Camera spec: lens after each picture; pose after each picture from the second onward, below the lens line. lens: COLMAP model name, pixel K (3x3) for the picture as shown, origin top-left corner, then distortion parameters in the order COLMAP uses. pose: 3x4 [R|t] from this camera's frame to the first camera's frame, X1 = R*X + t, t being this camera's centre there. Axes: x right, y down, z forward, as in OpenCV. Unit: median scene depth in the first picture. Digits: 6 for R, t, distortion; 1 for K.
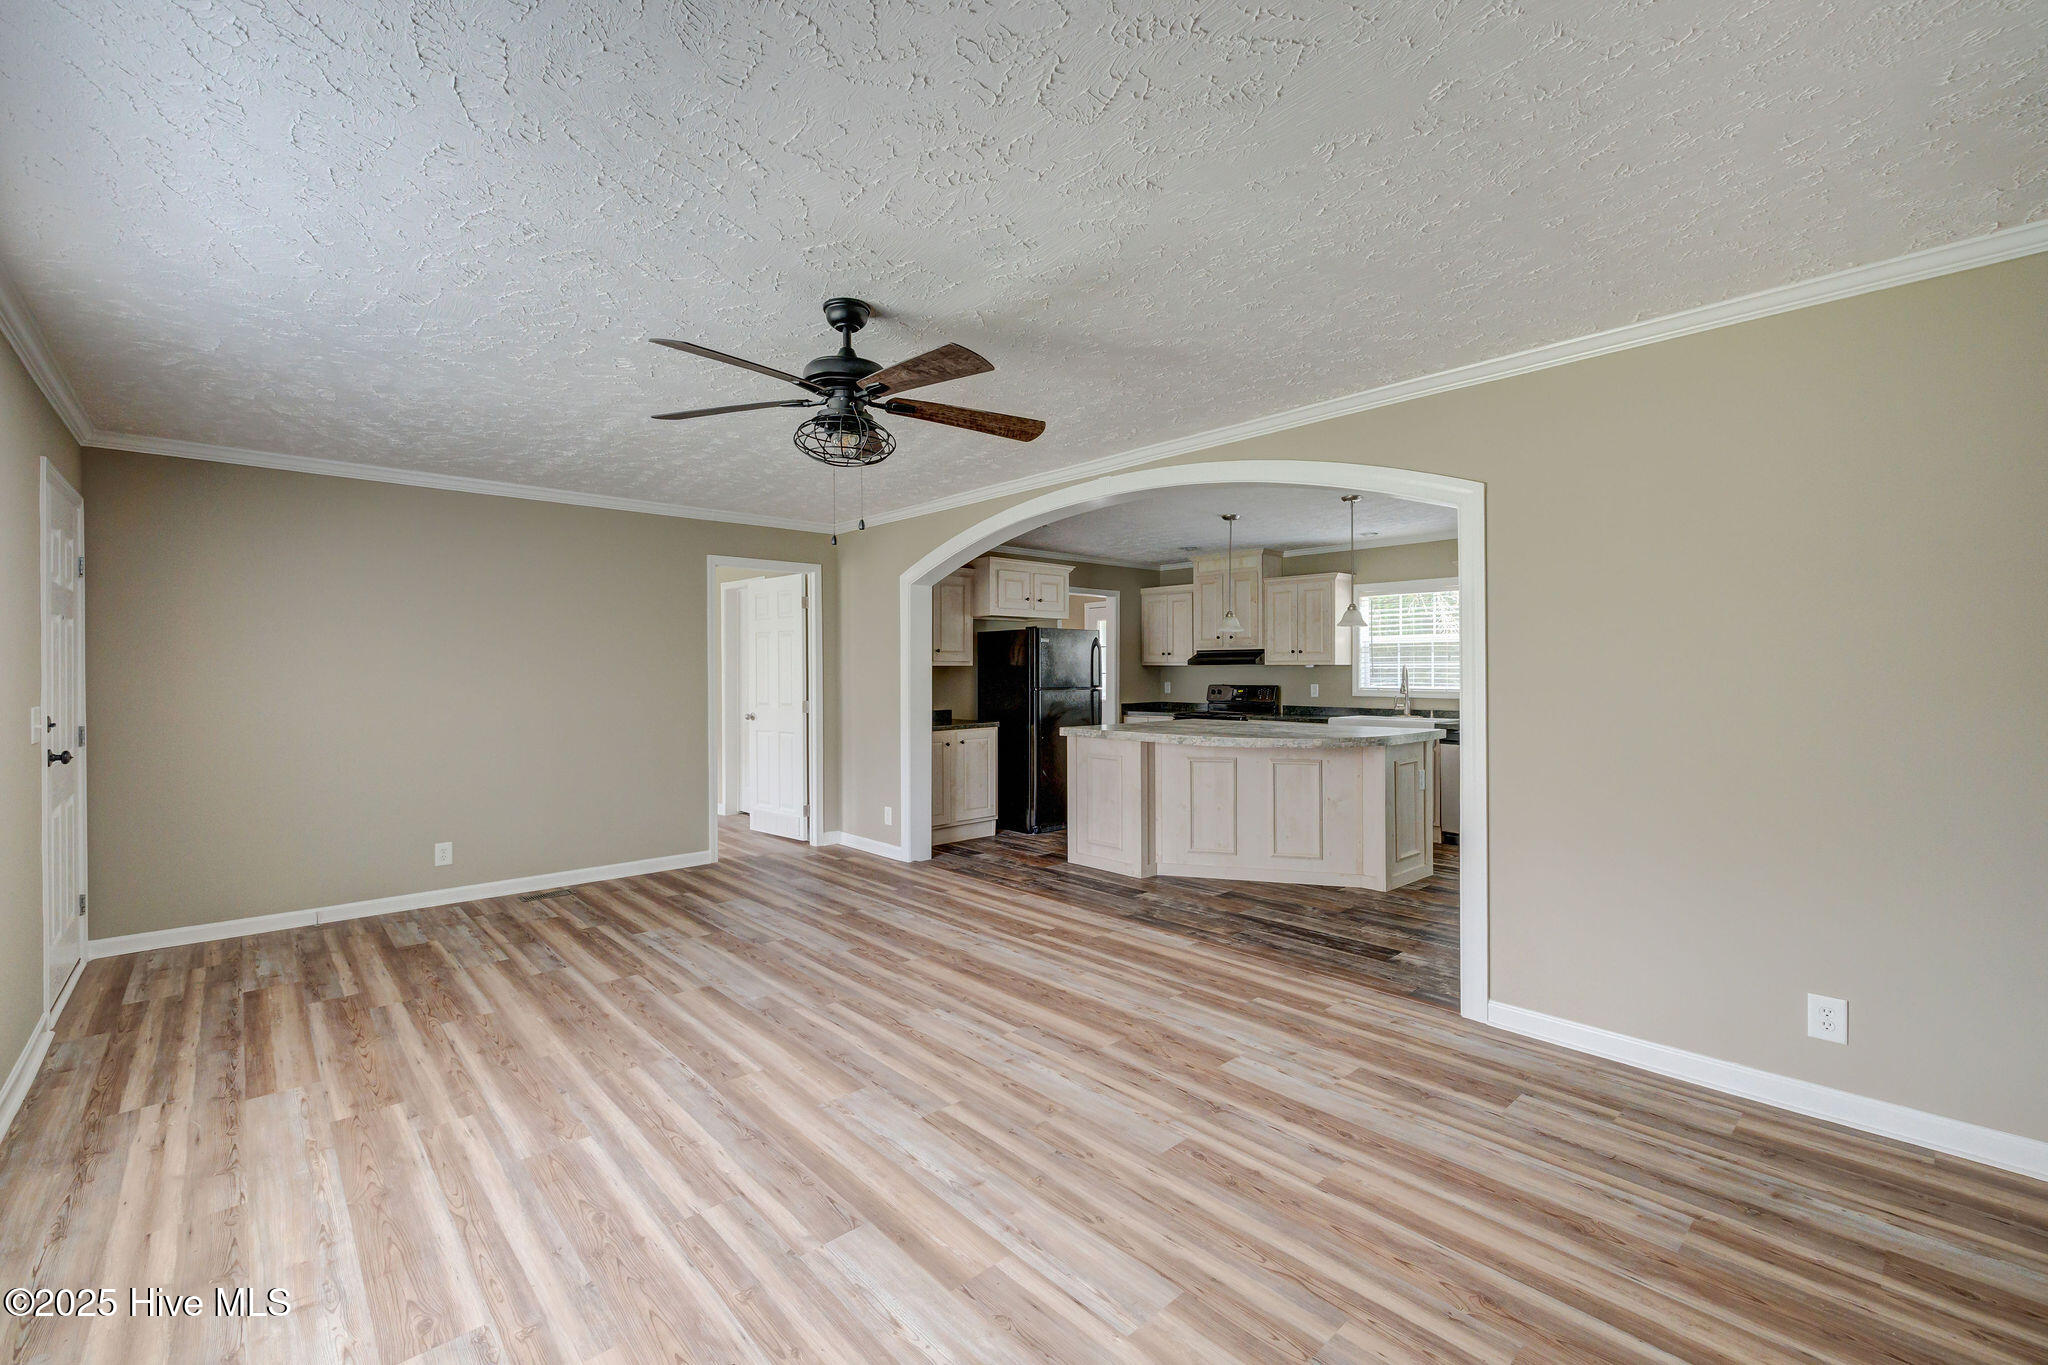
lens RADIAL K [[847.8, 0, 1040.1], [0, 847.8, 677.4], [0, 0, 1]] dist [-0.000341, 0.000095]
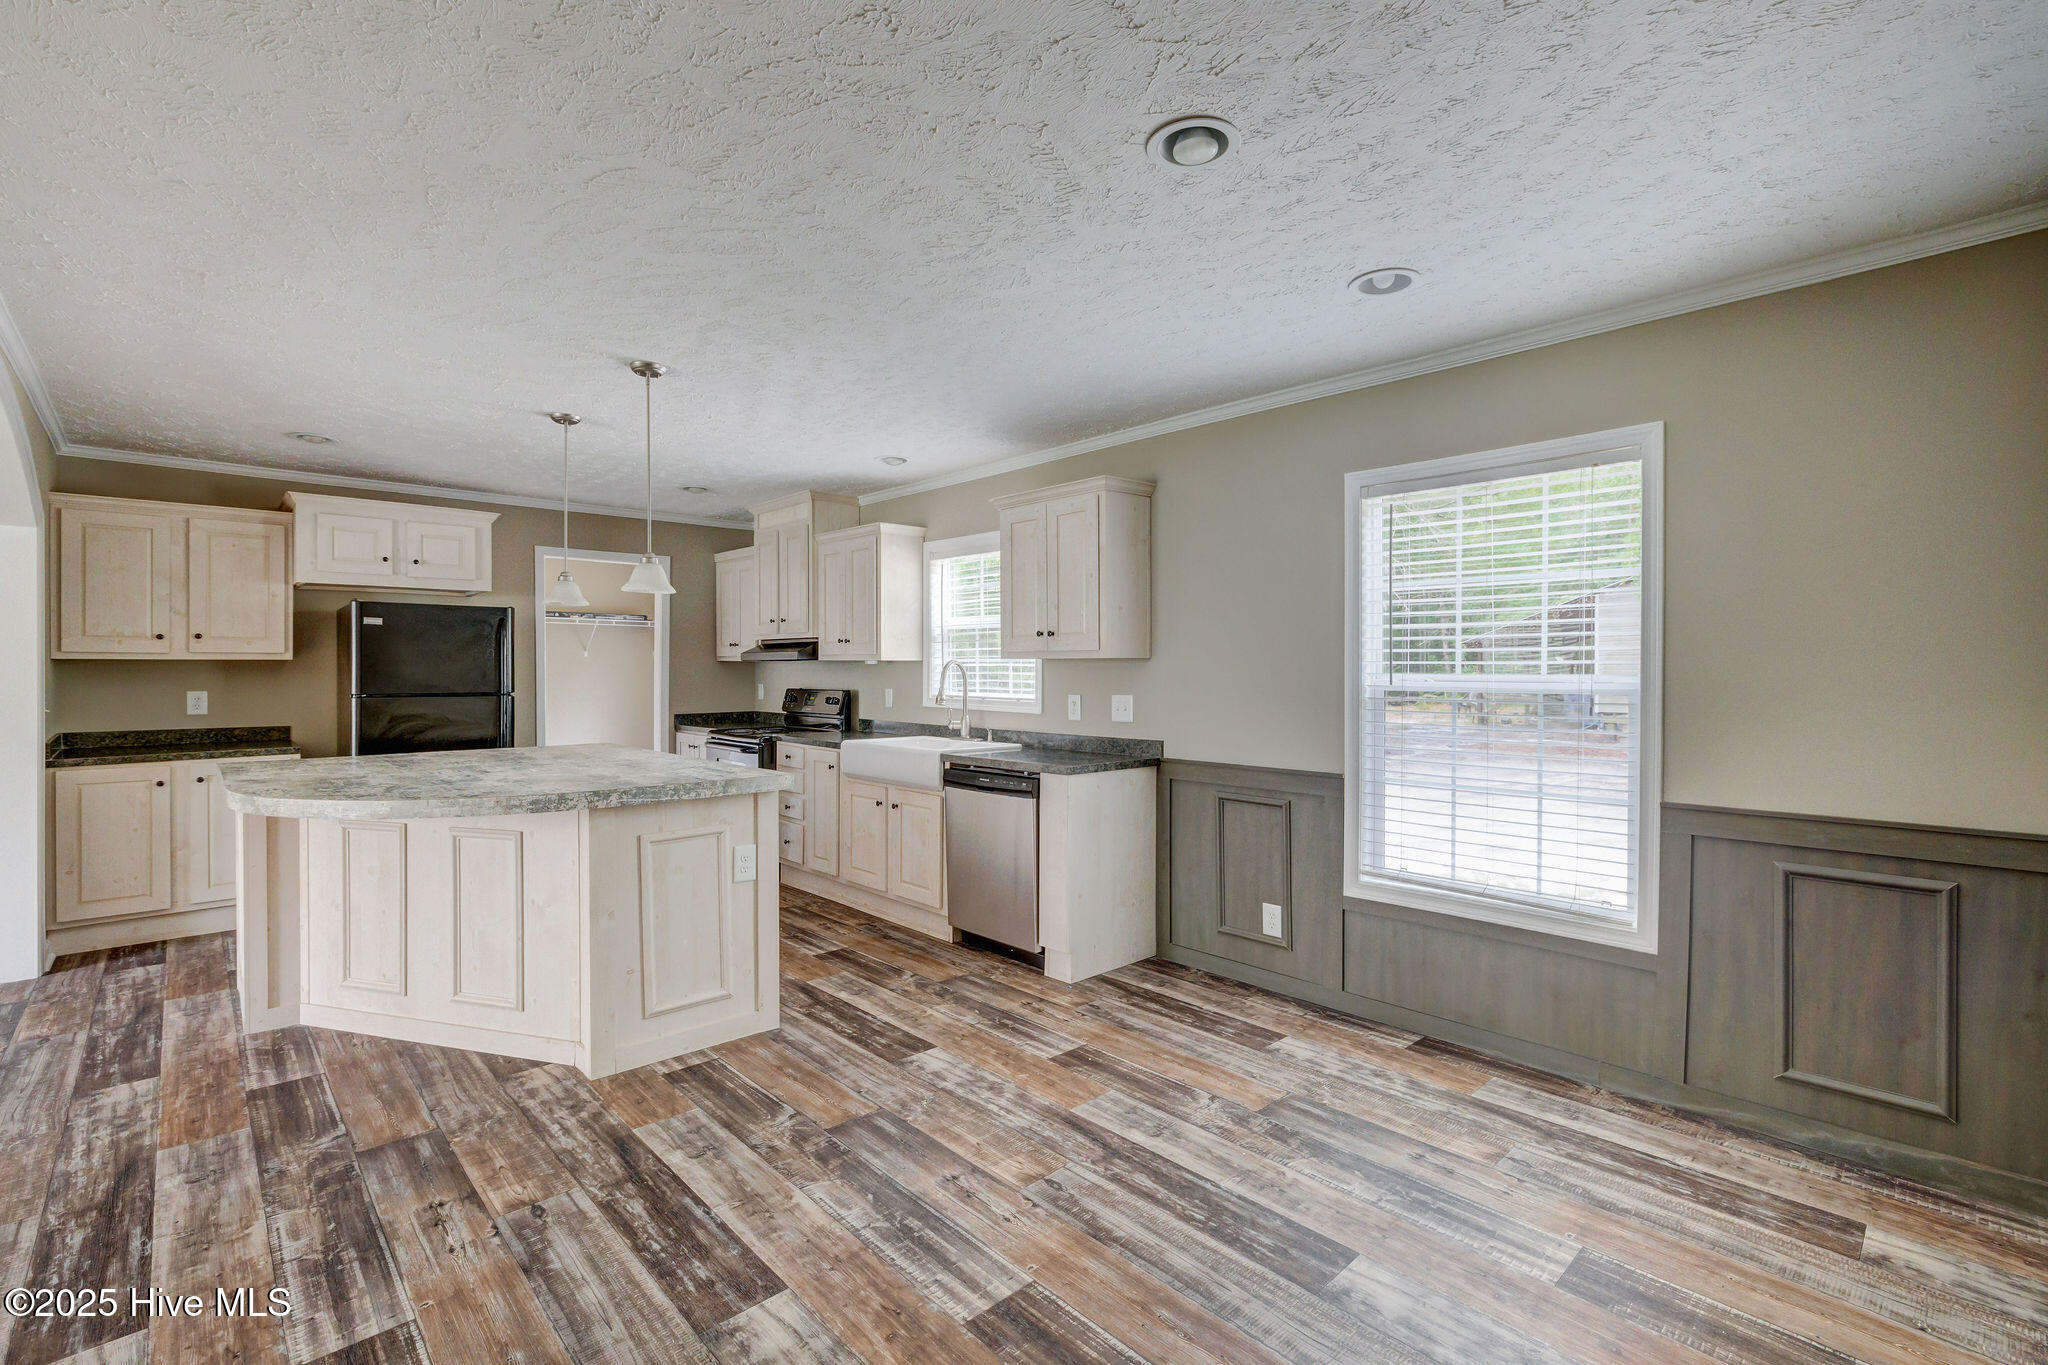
lens RADIAL K [[892.7, 0, 1019.2], [0, 892.7, 677.8], [0, 0, 1]] dist [0.000345, 0.000280]
pose [[0.999970, 0.003175, -0.007049, 0.438918], [-0.003155, 0.999991, 0.002880, -0.003199], [0.007058, -0.002857, 0.999971, 0.280456]]
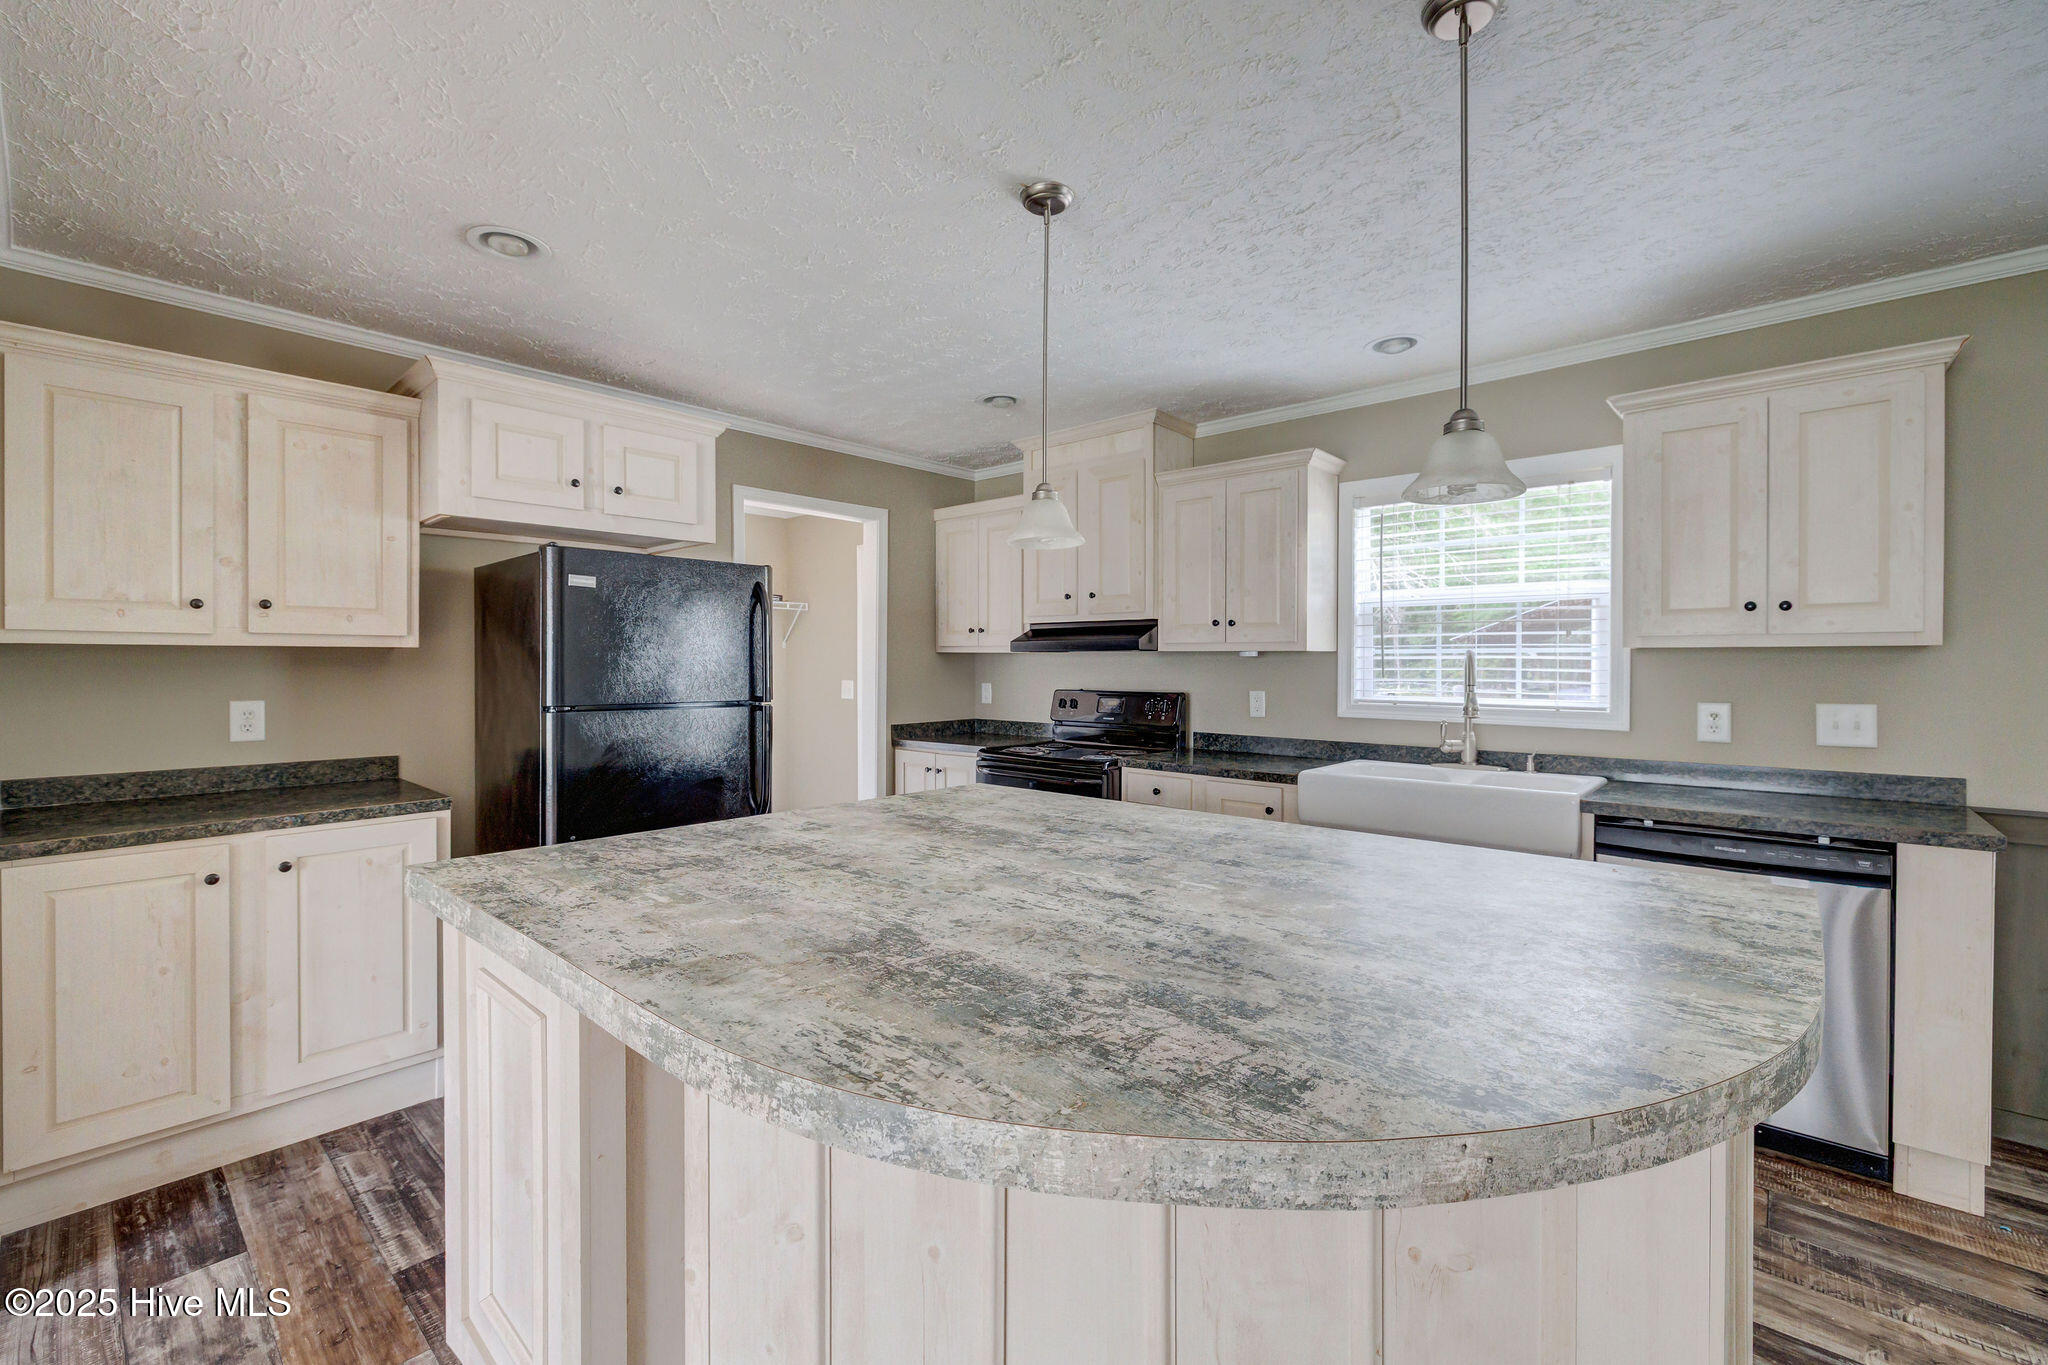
lens RADIAL K [[847.8, 0, 1021.7], [0, 847.8, 673.4], [0, 0, 1]] dist [-0.000341, 0.000095]
pose [[0.996326, 0.002551, 0.085605, 0.147138], [-0.002864, 0.999990, 0.003533, -0.003595], [-0.085595, -0.003765, 0.996323, 0.527641]]
